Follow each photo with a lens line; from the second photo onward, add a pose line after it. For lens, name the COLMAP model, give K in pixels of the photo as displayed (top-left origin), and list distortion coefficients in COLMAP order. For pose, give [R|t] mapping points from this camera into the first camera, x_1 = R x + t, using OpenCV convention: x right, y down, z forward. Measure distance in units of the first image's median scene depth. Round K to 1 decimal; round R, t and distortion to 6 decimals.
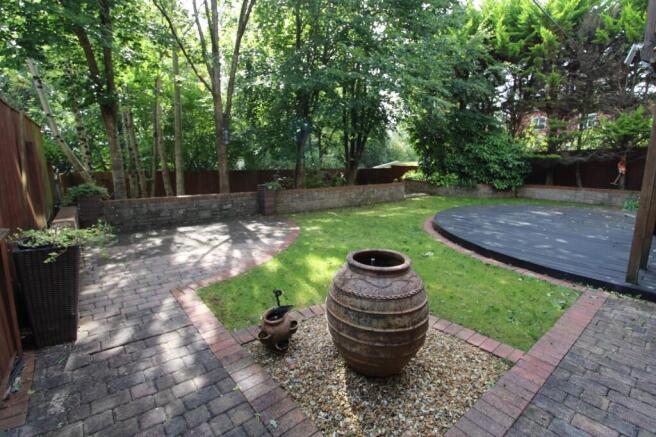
lens RADIAL K [[309.6, 0, 330.9], [0, 309.6, 216.2], [0, 0, 1]] dist [-0.004944, -0.000845]
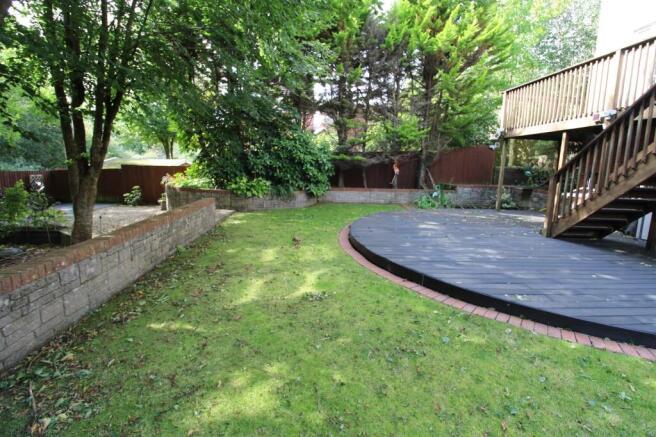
lens RADIAL K [[309.6, 0, 328.7], [0, 309.6, 216.7], [0, 0, 1]] dist [-0.004944, -0.000845]
pose [[0.629156, -0.127436, 0.766761, -0.082525], [0.120683, 0.990521, 0.065600, -0.081976], [-0.767853, 0.051263, 0.638572, 0.441759]]
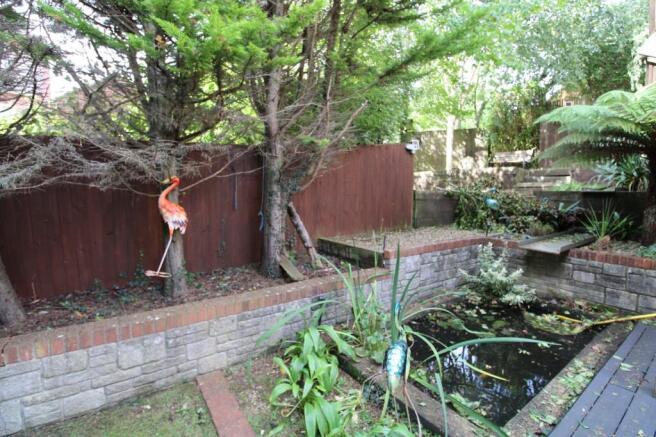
lens RADIAL K [[309.6, 0, 327.2], [0, 309.6, 216.4], [0, 0, 1]] dist [-0.004944, -0.000845]
pose [[0.149724, -0.095613, 0.984094, 0.649859], [0.170739, 0.982861, 0.069517, -0.136788], [-0.973874, 0.157615, 0.163483, 0.764161]]
